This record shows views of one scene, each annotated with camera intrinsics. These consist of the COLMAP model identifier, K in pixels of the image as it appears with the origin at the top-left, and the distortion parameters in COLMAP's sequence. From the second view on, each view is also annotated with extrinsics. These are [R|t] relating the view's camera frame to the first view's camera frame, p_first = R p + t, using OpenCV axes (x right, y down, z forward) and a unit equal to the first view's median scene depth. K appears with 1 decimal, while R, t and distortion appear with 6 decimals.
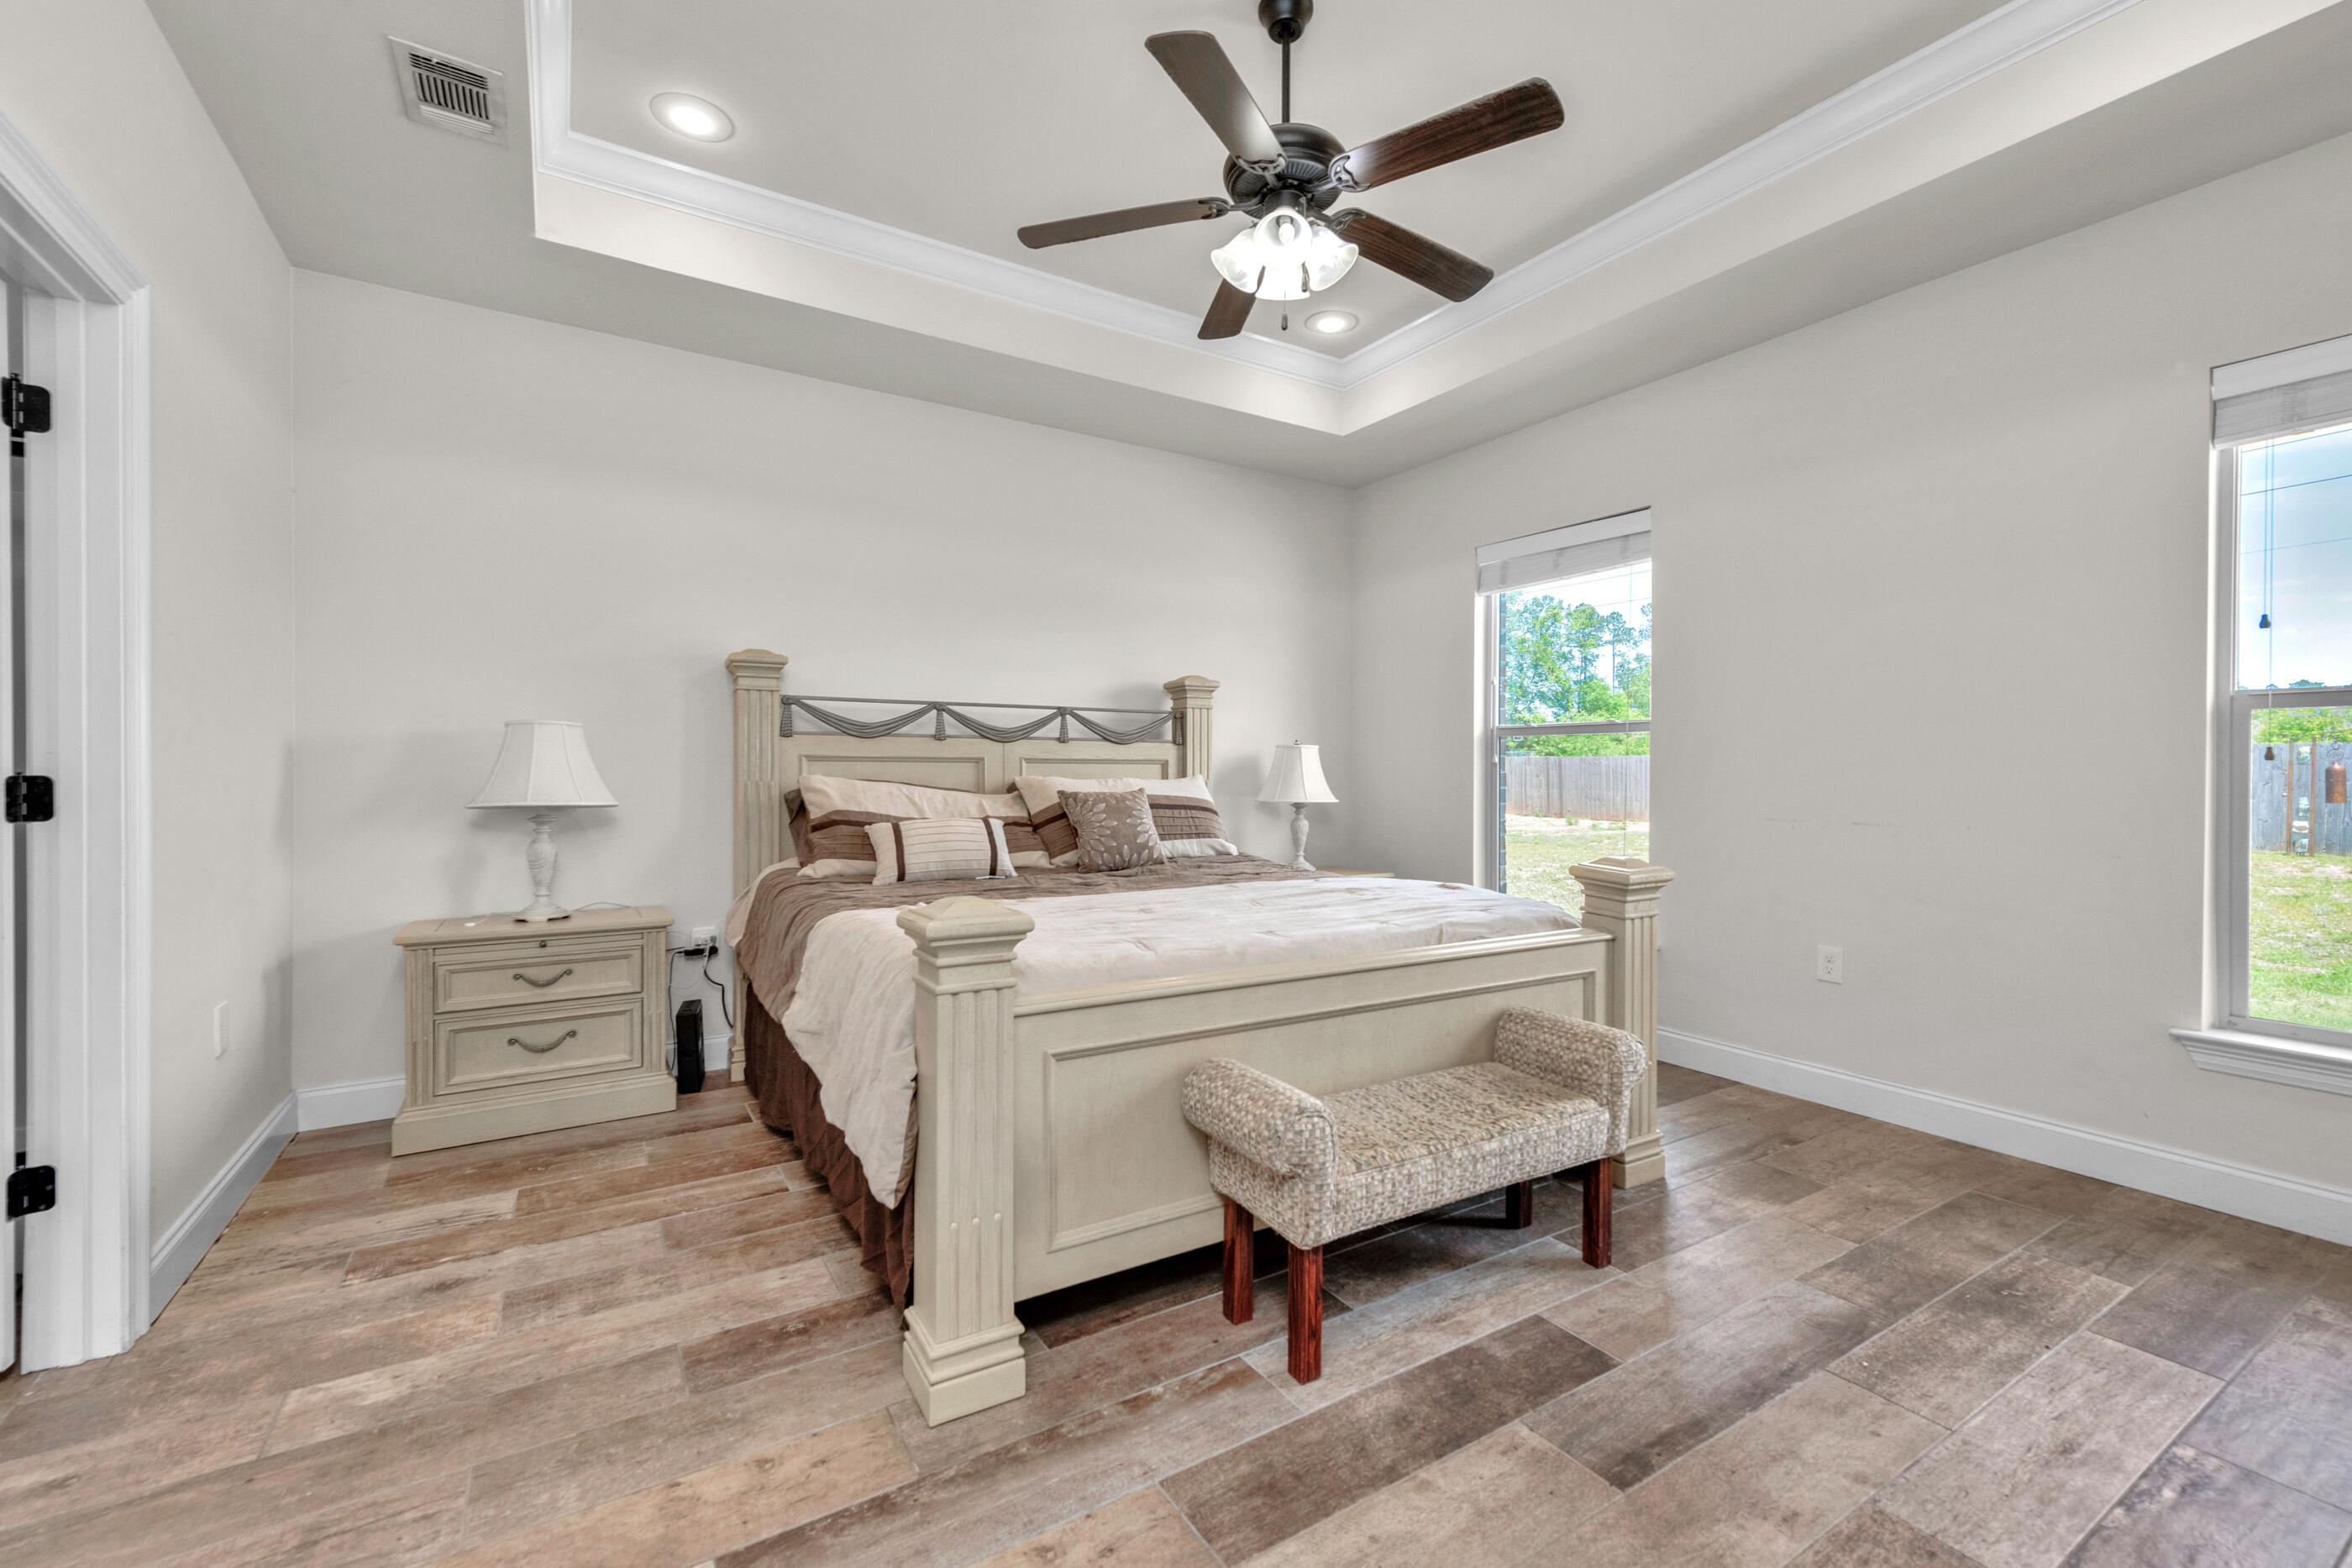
lens RADIAL K [[973.5, 0, 1180.8], [0, 973.5, 783.7], [0, 0, 1]] dist [0.014677, -0.003103]
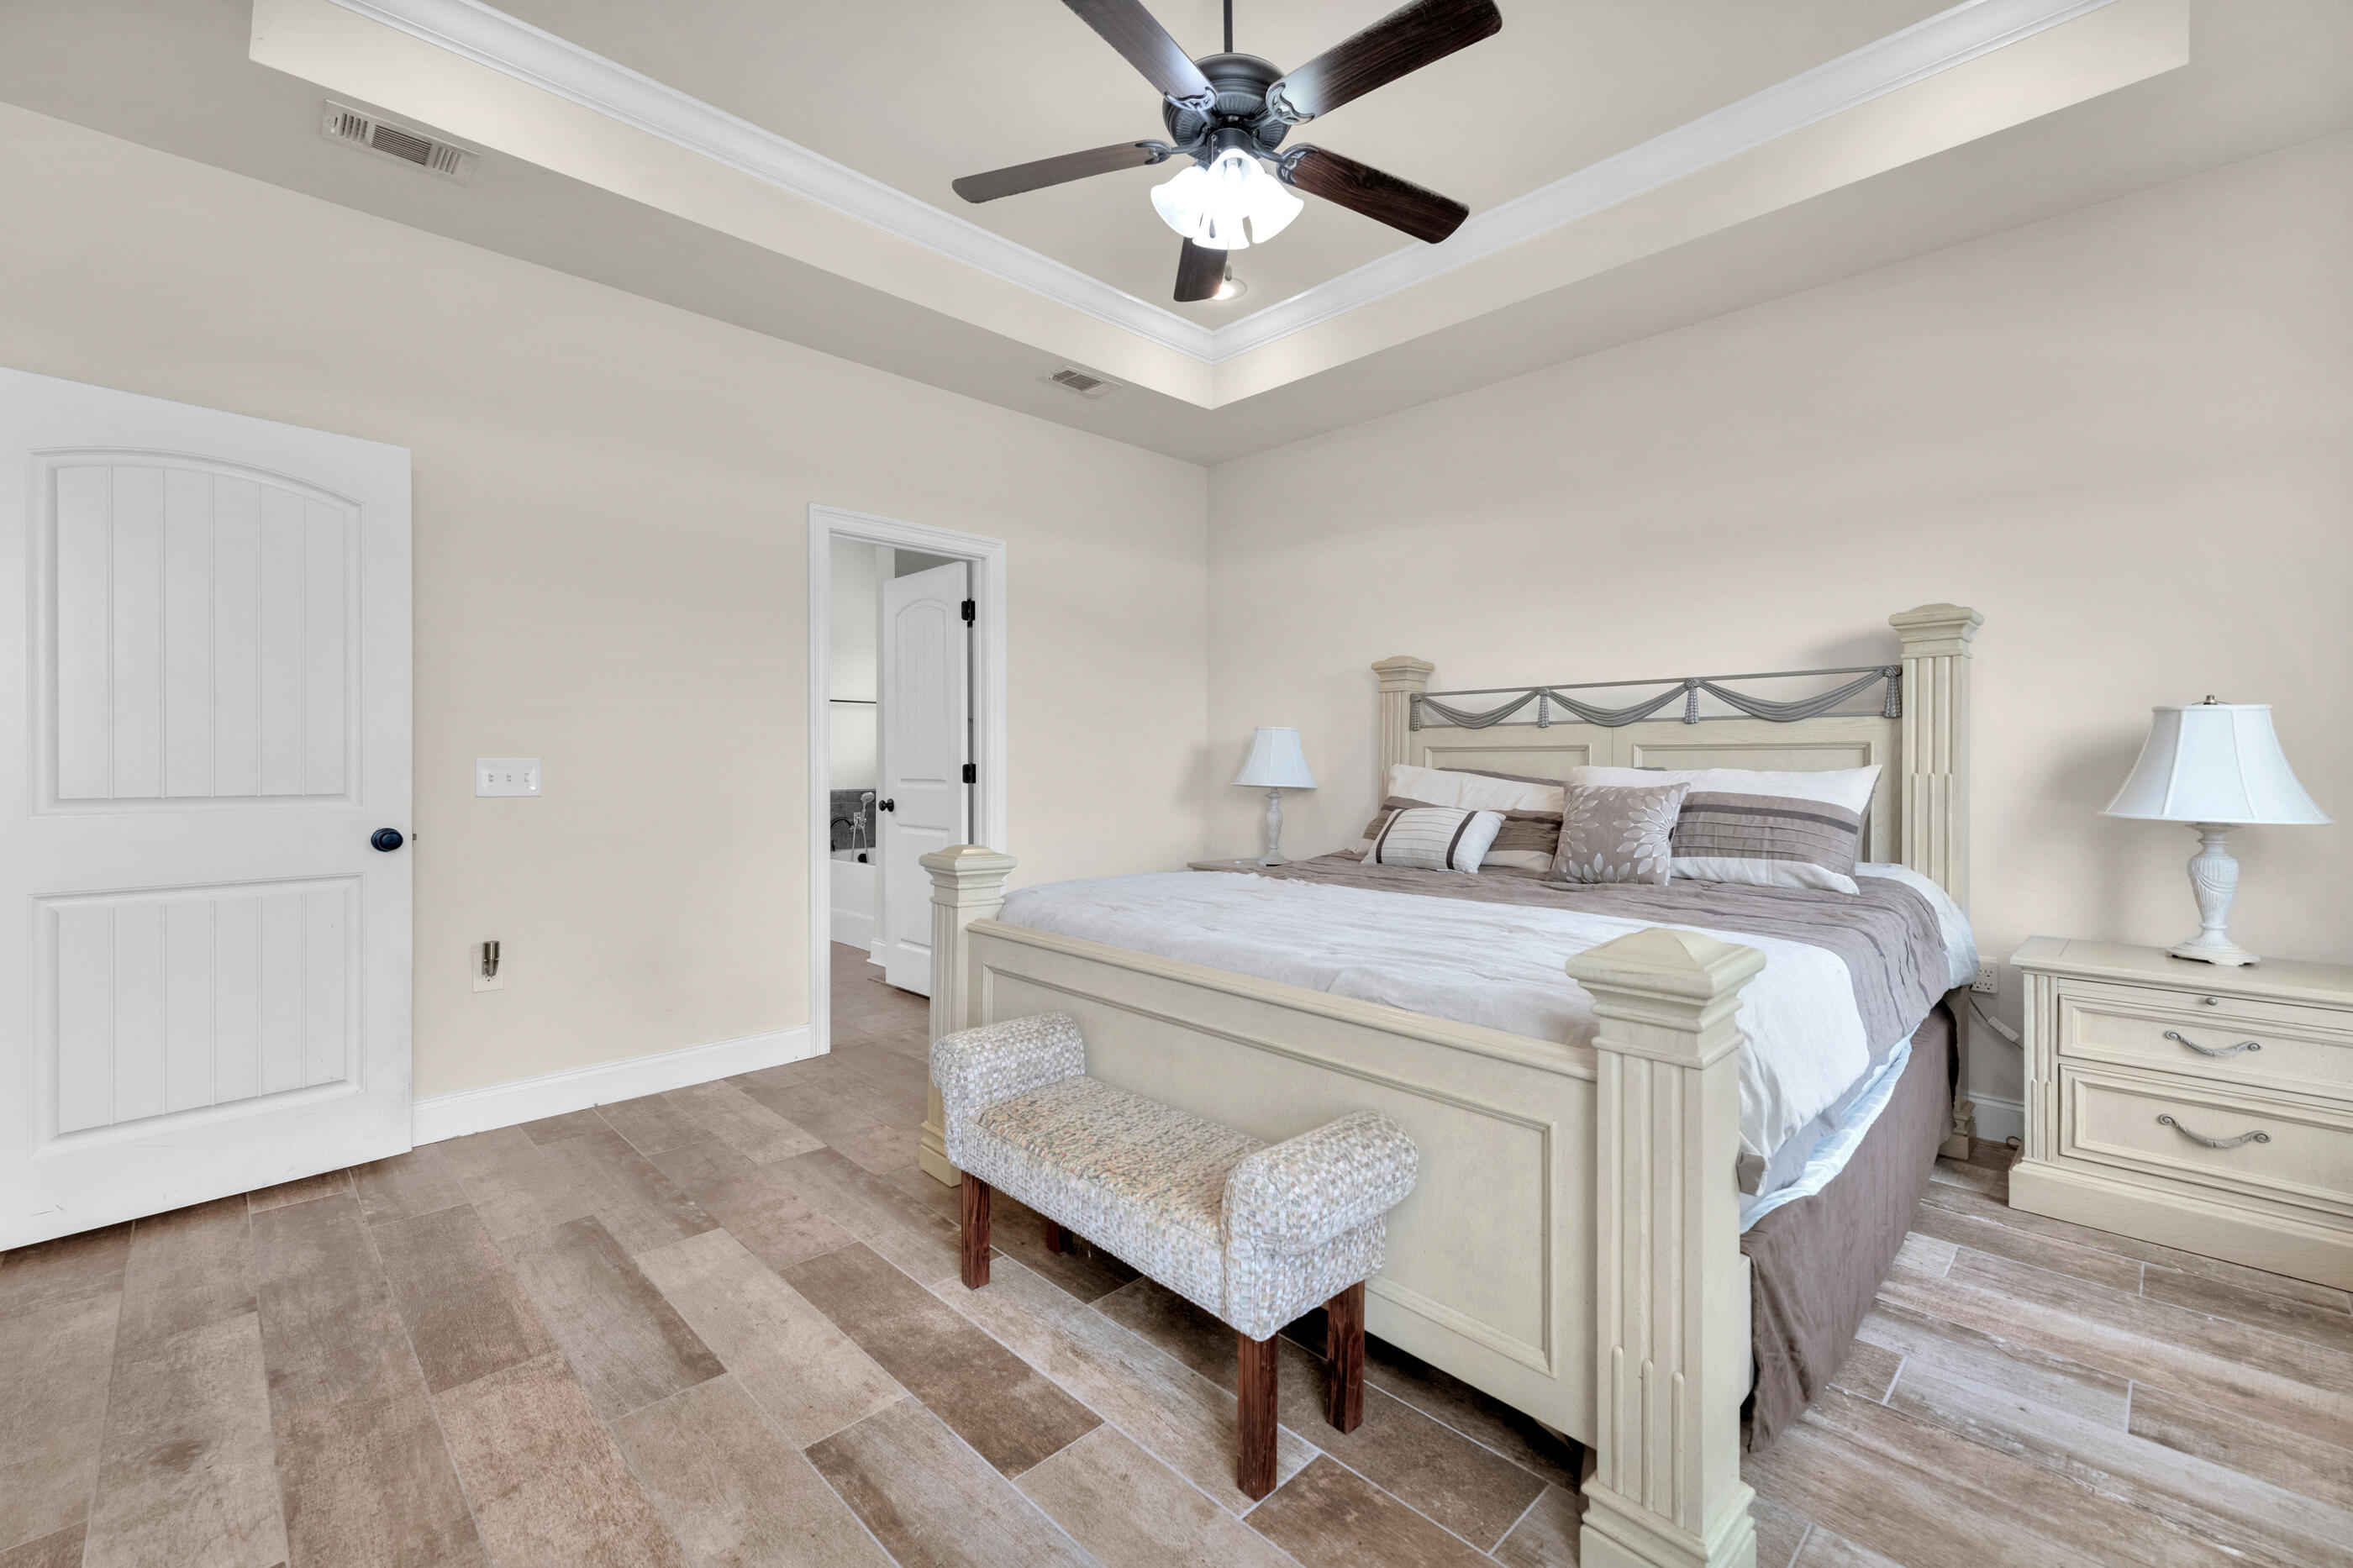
lens RADIAL K [[1006.3, 0, 1178.2], [0, 1006.3, 774.8], [0, 0, 1]] dist [0.012841, -0.000299]
pose [[0.209847, 0.009883, -0.977684, 1.031203], [-0.011245, 0.999907, 0.007694, -0.005215], [0.977670, 0.009379, 0.209939, 0.755450]]
